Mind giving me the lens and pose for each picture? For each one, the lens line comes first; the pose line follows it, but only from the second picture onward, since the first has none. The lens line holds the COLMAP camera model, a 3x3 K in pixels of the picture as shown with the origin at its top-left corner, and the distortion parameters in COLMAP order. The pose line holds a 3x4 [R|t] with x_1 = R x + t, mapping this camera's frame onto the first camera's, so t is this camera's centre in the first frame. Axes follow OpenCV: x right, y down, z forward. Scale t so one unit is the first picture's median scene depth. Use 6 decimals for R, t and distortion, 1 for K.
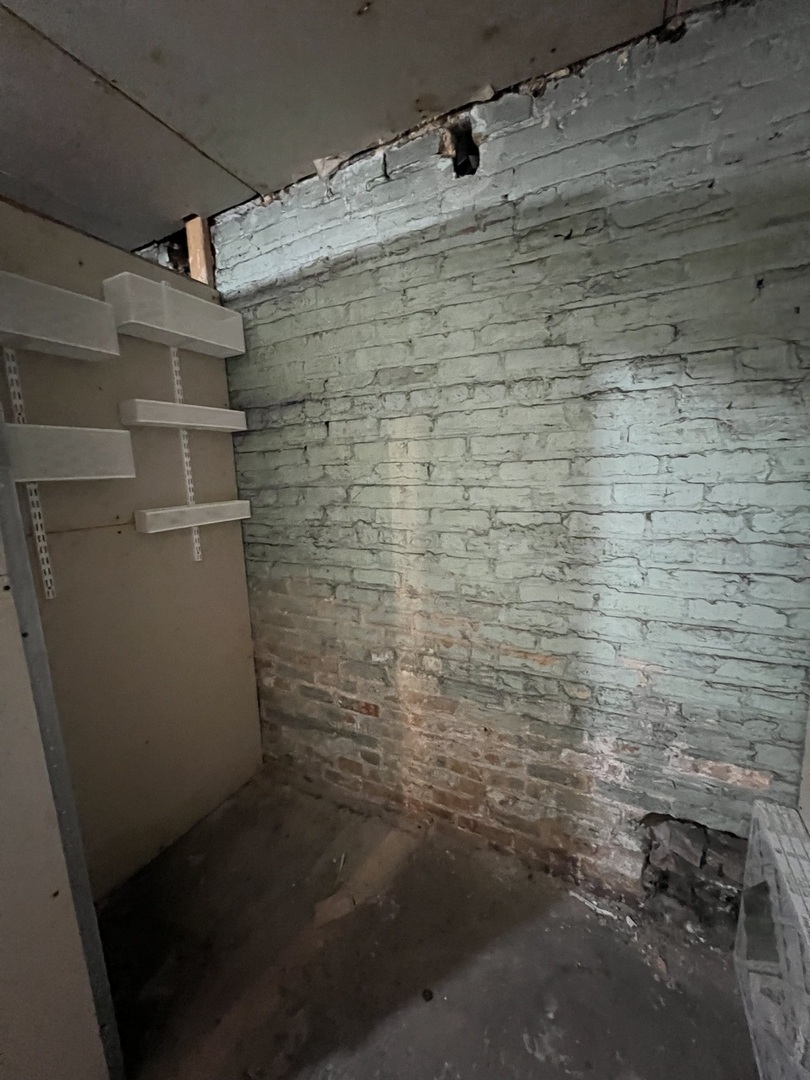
lens RADIAL K [[432.3, 0, 405.8], [0, 432.3, 539.4], [0, 0, 1]] dist [-0.000632, -0.000332]
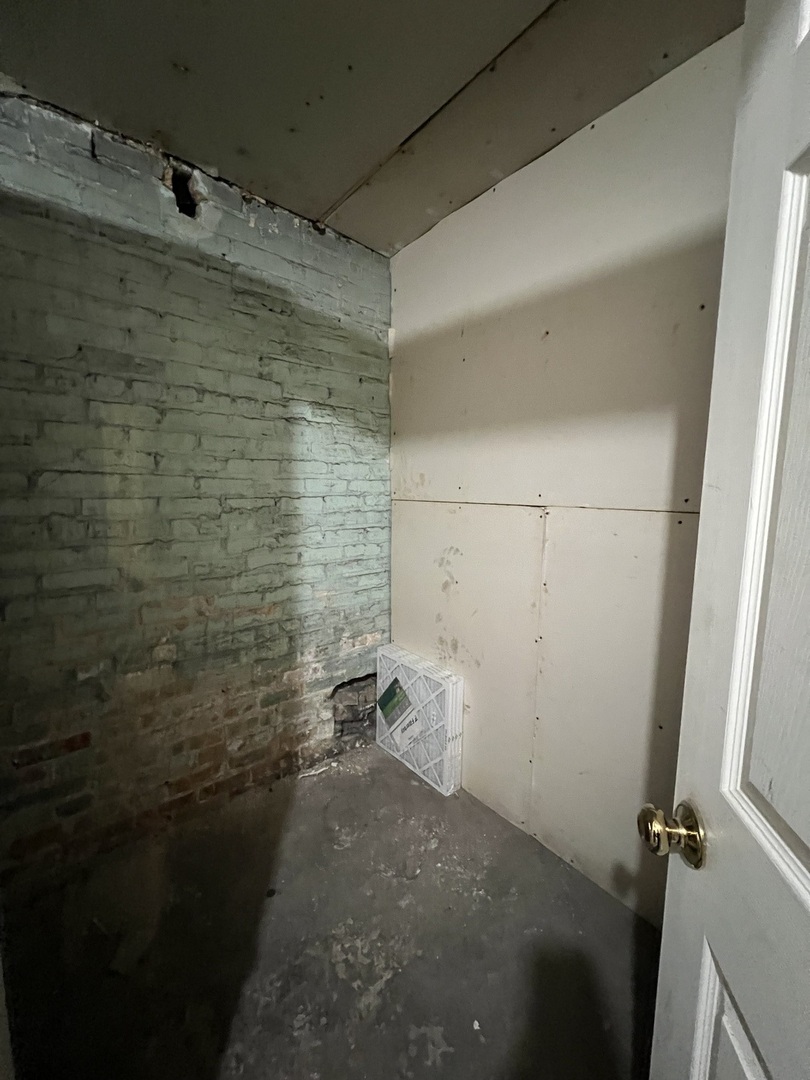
lens RADIAL K [[432.3, 0, 408.7], [0, 432.3, 541.4], [0, 0, 1]] dist [-0.000632, -0.000332]
pose [[0.391126, -0.075722, 0.917217, -0.735274], [0.130040, 0.991158, 0.026374, 0.092631], [-0.911104, 0.108959, 0.397514, 0.060103]]
